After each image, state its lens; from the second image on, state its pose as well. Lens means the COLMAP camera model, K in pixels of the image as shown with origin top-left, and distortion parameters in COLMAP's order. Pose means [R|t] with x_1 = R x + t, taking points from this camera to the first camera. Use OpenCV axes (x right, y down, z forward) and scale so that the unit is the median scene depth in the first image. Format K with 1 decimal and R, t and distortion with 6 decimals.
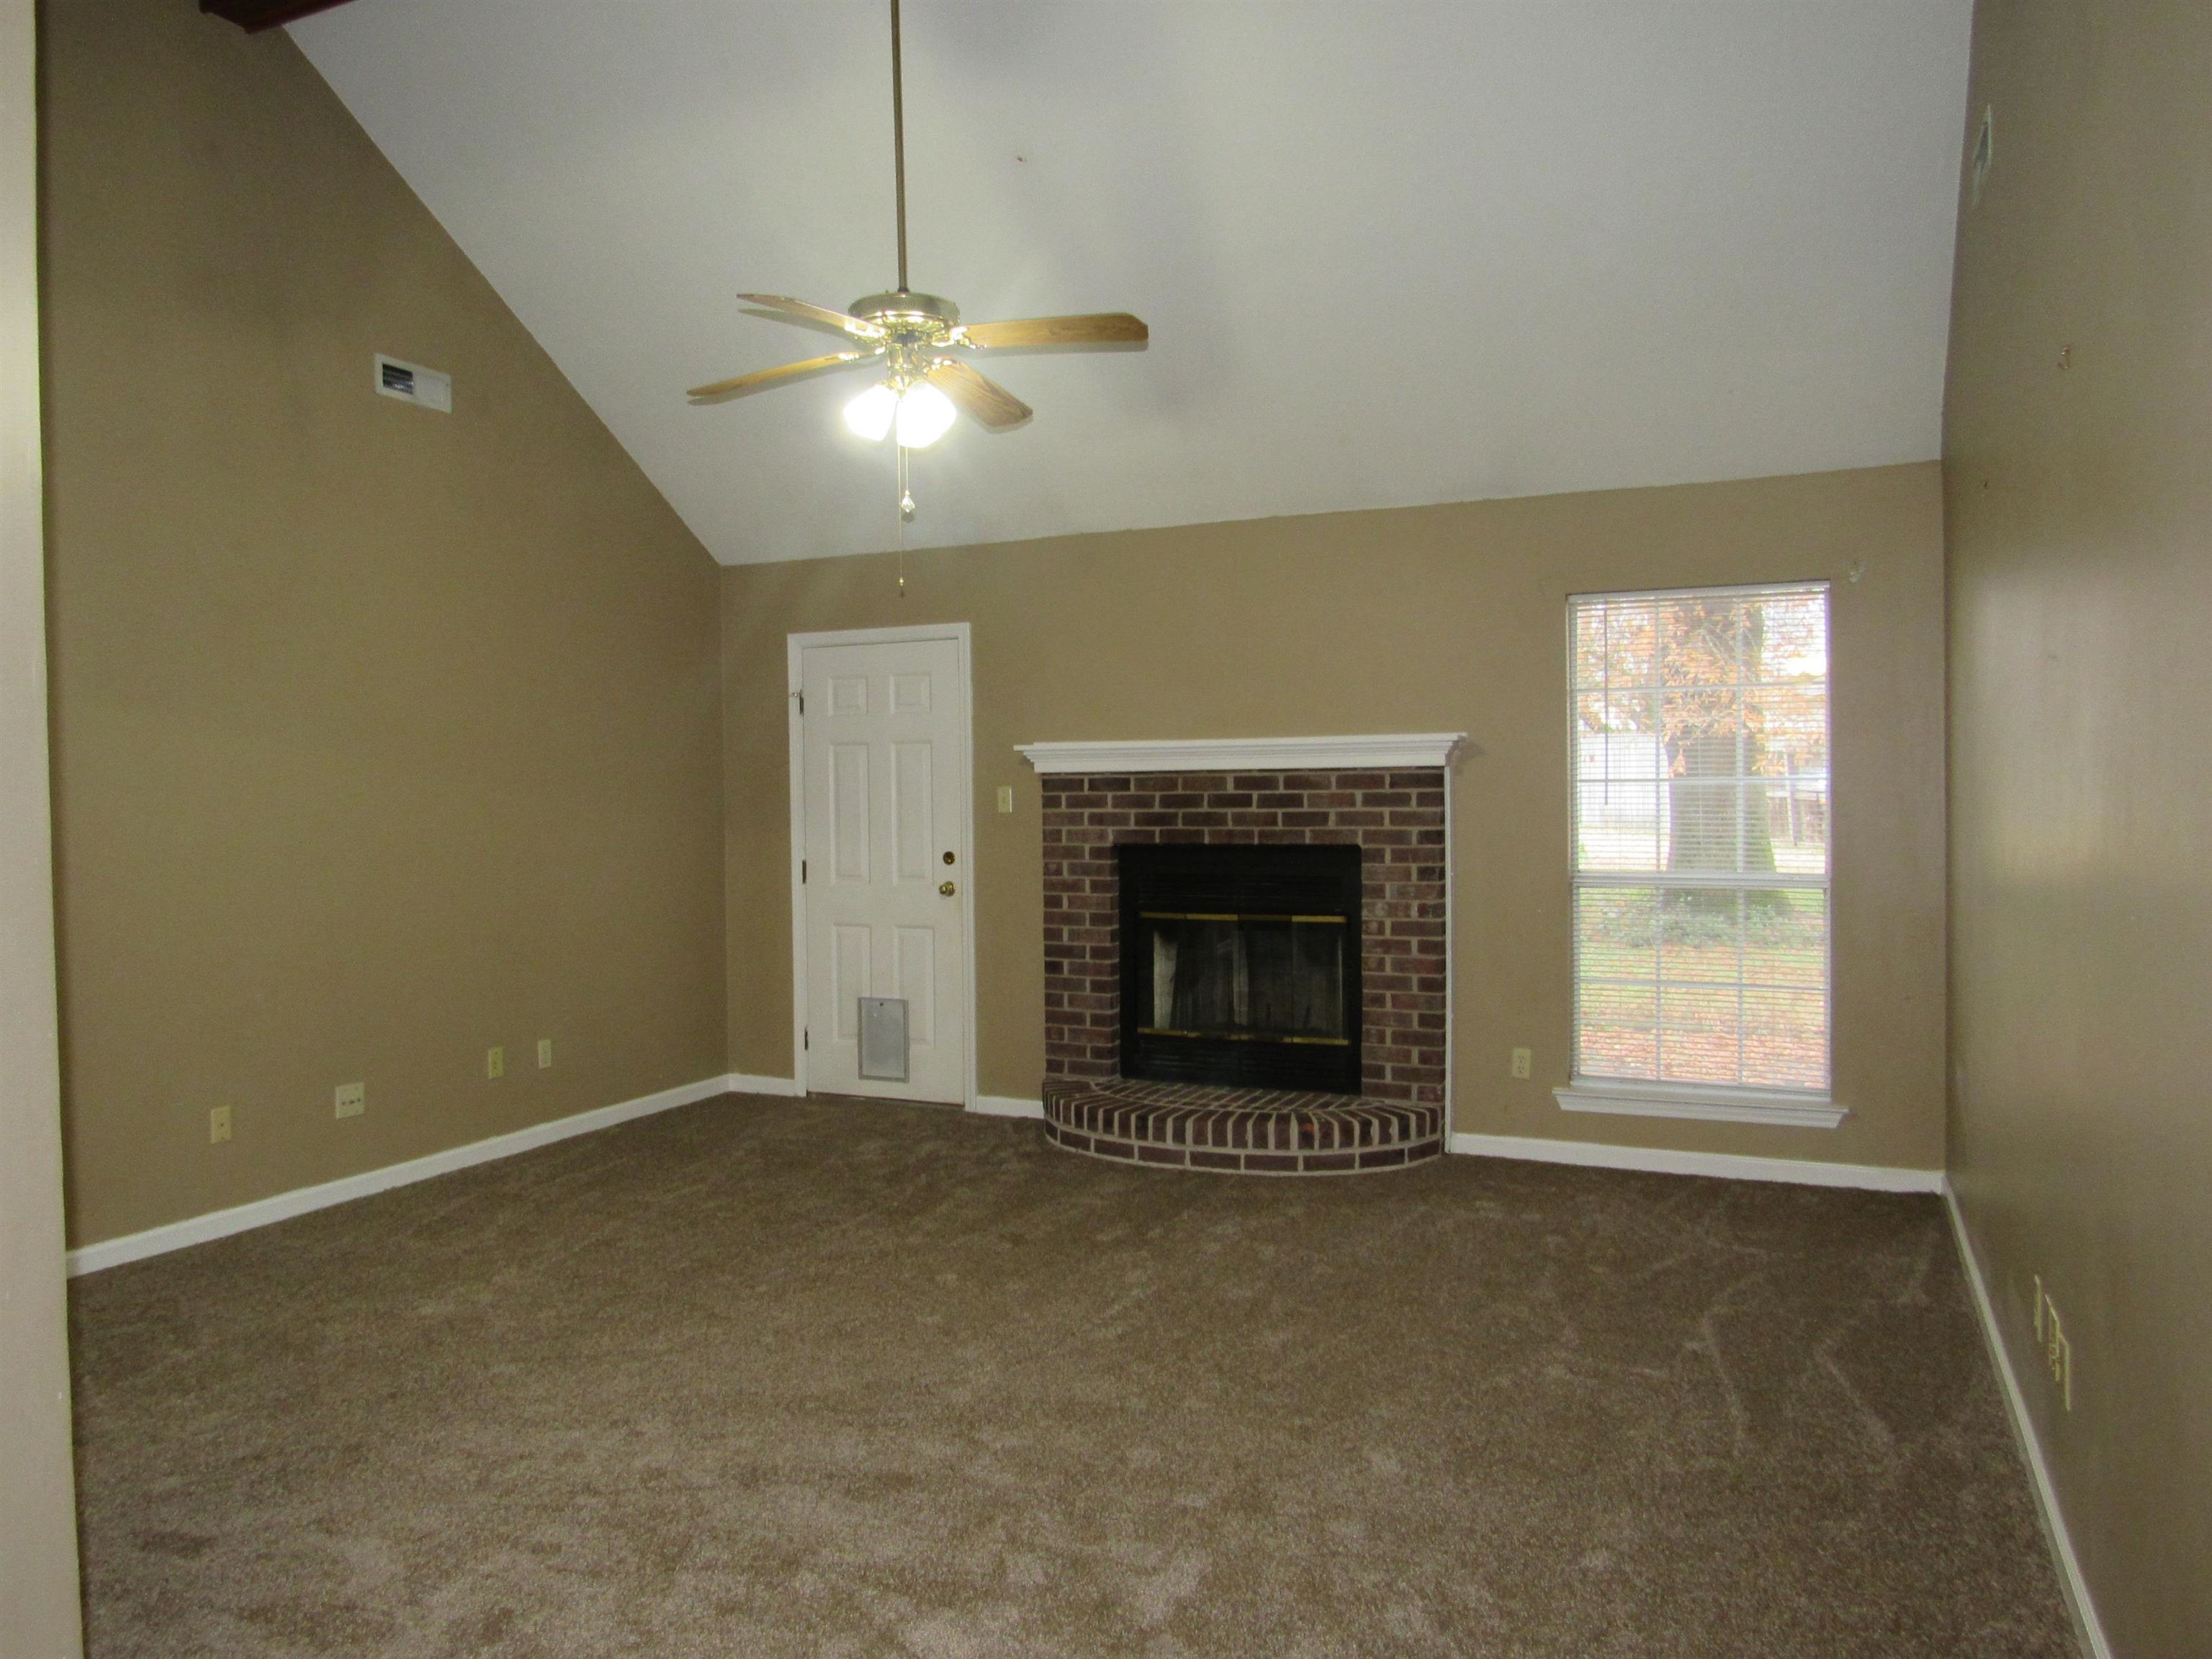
lens RADIAL K [[1579.8, 0, 1114.8], [0, 1579.8, 830.0], [0, 0, 1]] dist [-0.031054, 0.005712]
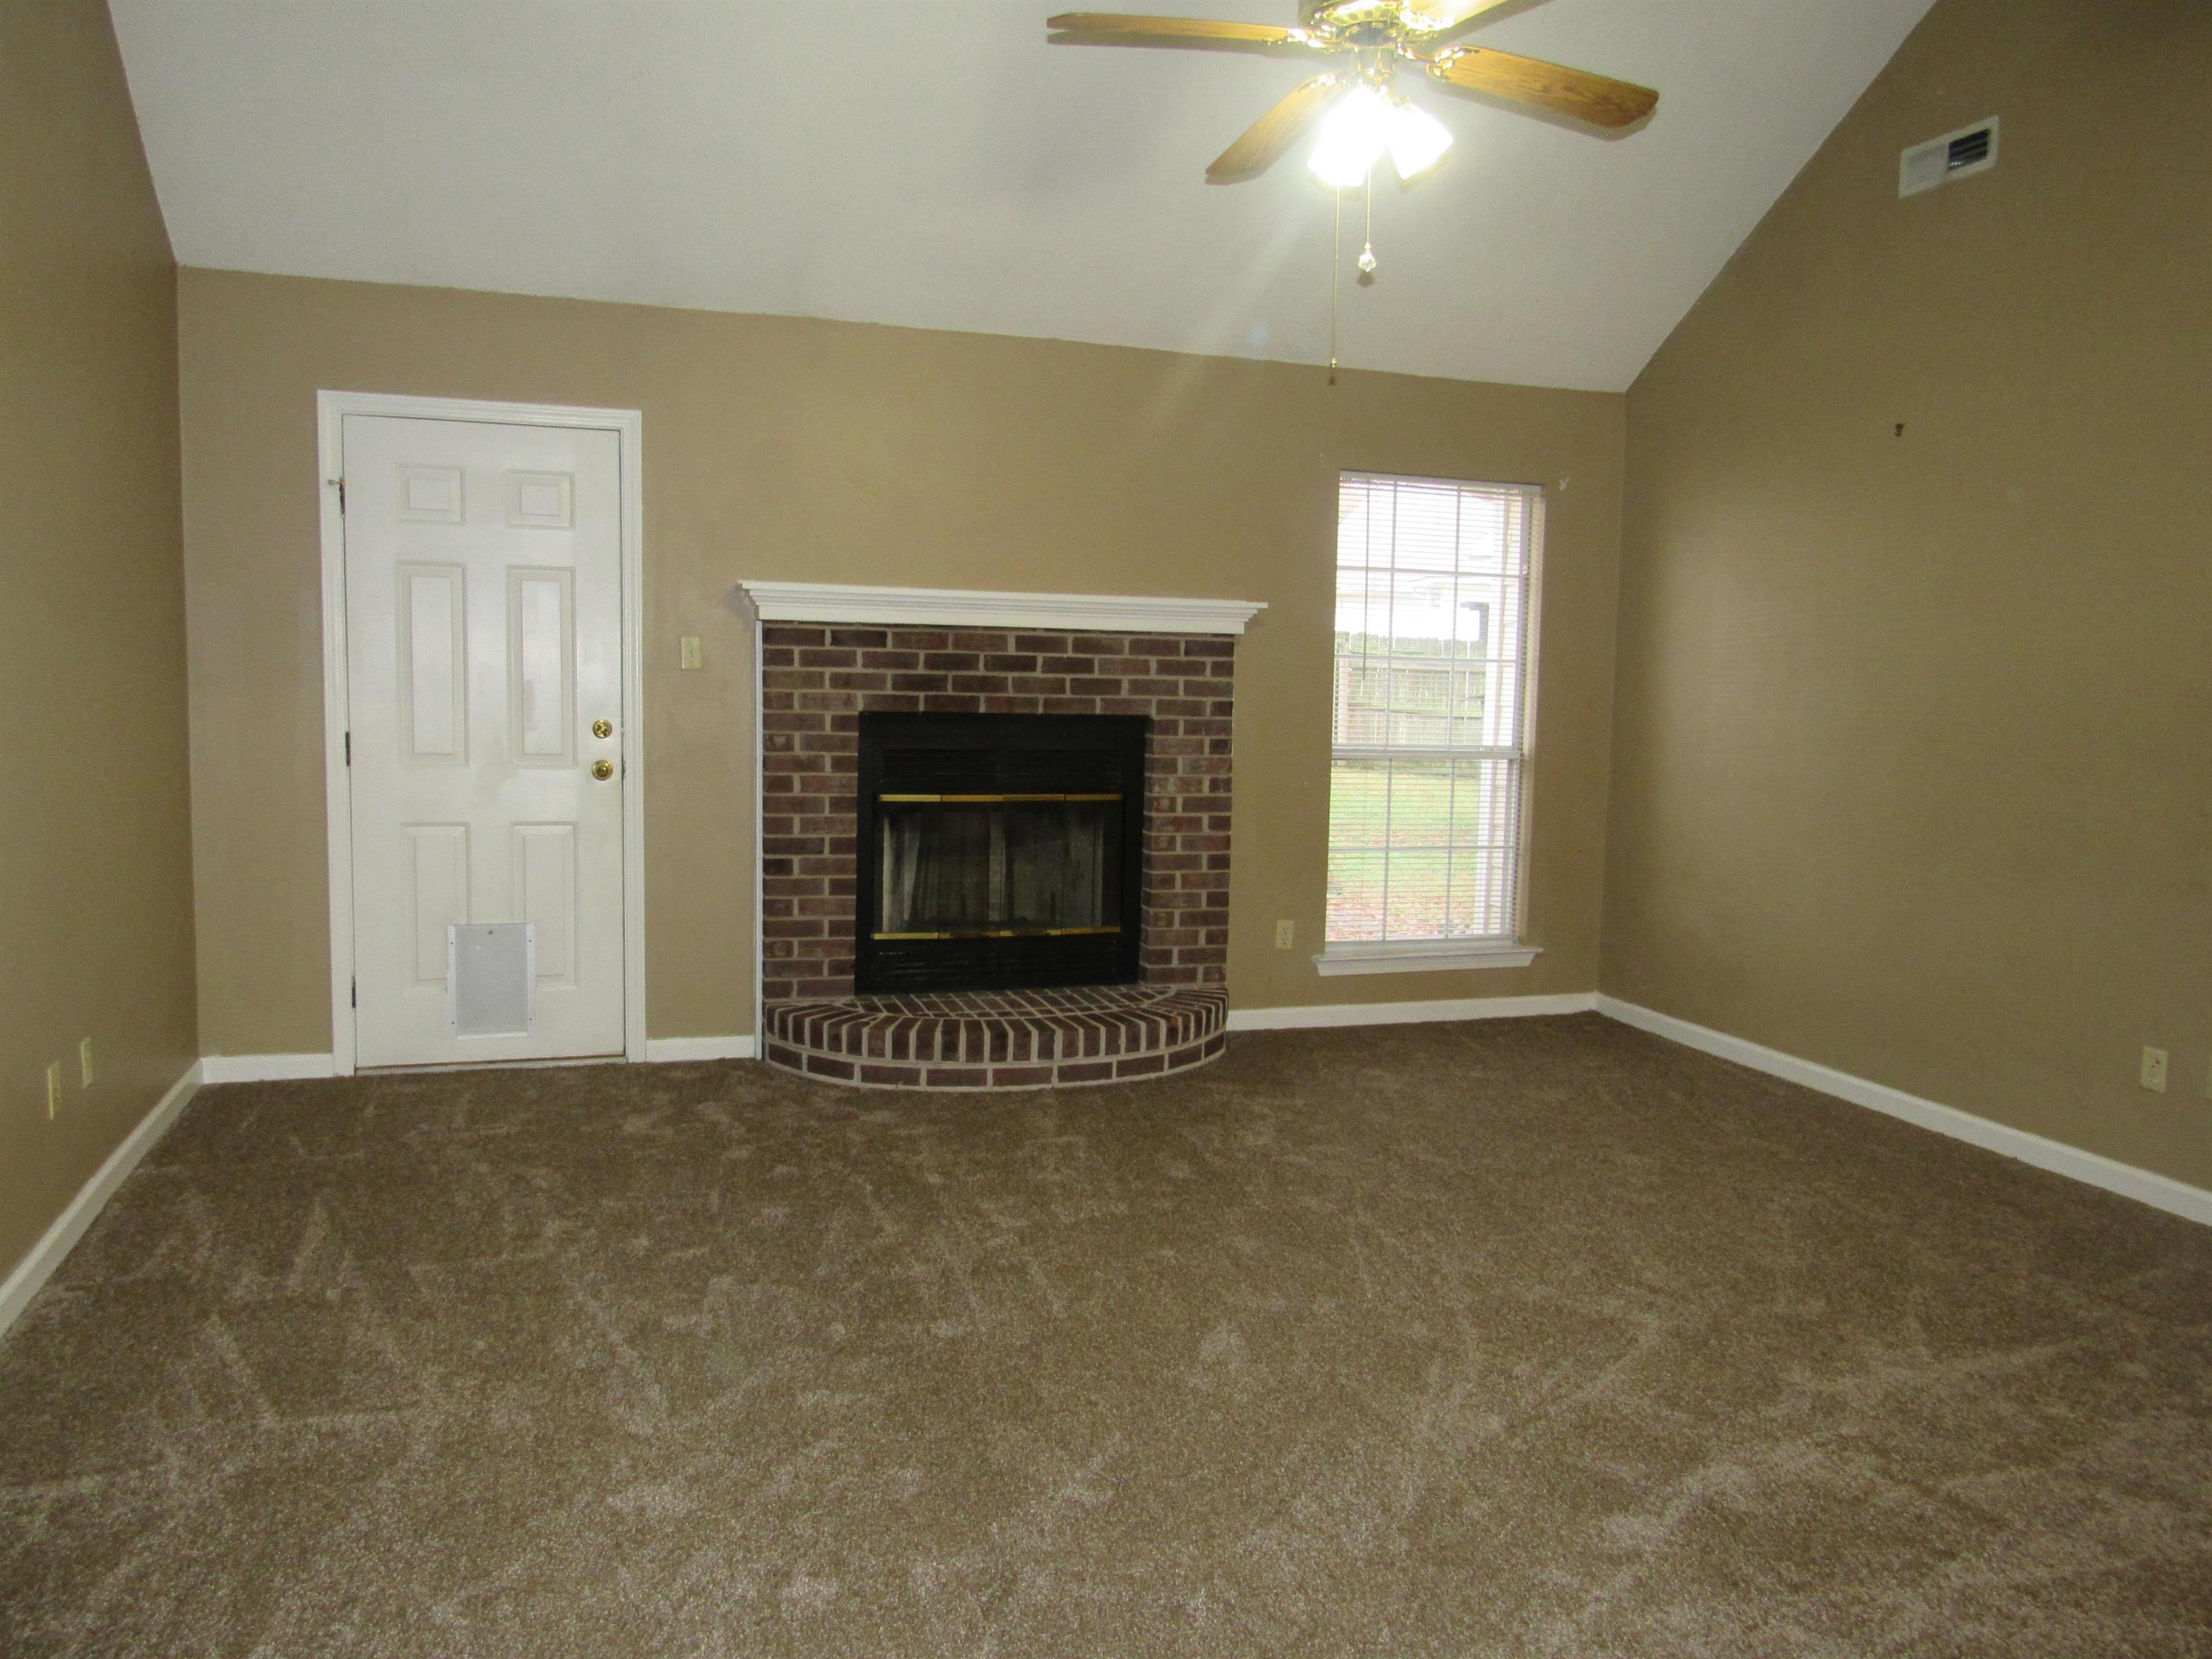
lens RADIAL K [[1579.8, 0, 1110.2], [0, 1579.8, 820.0], [0, 0, 1]] dist [-0.031054, 0.005712]
pose [[0.729037, -0.035611, 0.683547, -0.489594], [-0.014475, 0.997620, 0.067411, 0.008079], [-0.684321, -0.059039, 0.726787, 0.331918]]
